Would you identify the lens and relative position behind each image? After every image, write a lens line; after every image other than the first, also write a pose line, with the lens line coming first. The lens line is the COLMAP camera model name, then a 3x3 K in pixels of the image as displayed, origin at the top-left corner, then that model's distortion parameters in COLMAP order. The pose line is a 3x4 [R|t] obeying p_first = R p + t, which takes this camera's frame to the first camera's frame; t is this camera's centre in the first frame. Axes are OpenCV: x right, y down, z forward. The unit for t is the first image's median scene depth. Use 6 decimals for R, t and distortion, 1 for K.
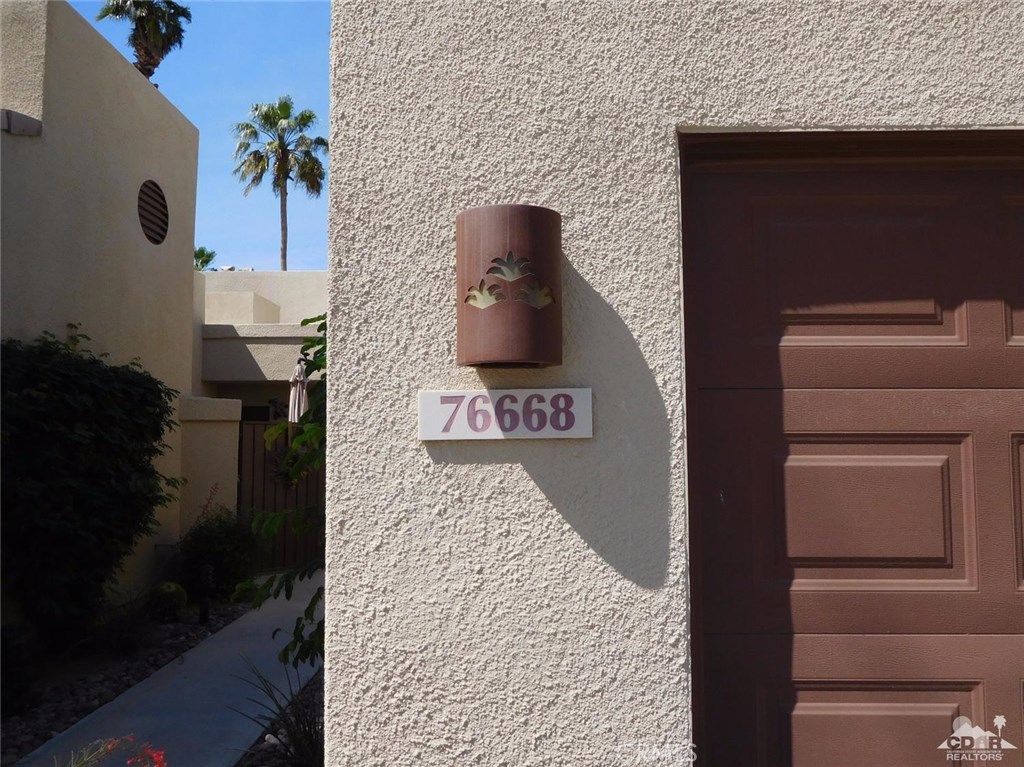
lens RADIAL K [[756.7, 0, 514.4], [0, 756.7, 389.0], [0, 0, 1]] dist [-0.006269, -0.003886]
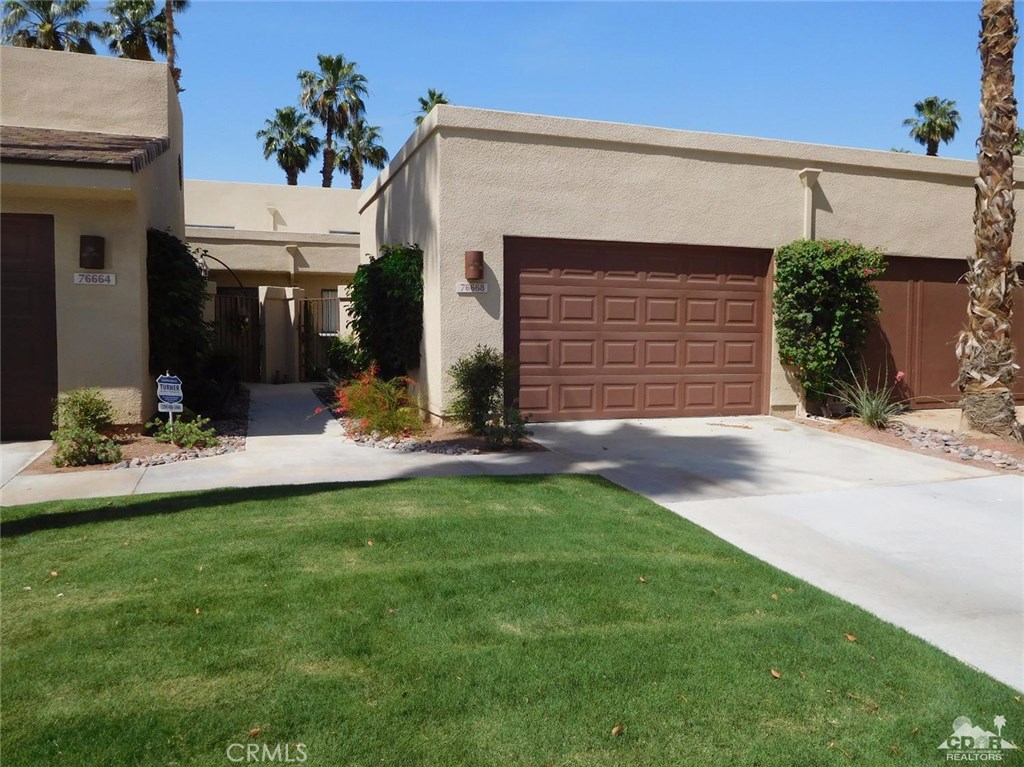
lens RADIAL K [[756.7, 0, 512.4], [0, 756.7, 380.9], [0, 0, 1]] dist [-0.006269, -0.003886]
pose [[0.941484, -0.013978, 0.336768, -1.541833], [-0.030000, 0.991699, 0.125031, 0.007005], [-0.335721, -0.127818, 0.933249, -4.156225]]
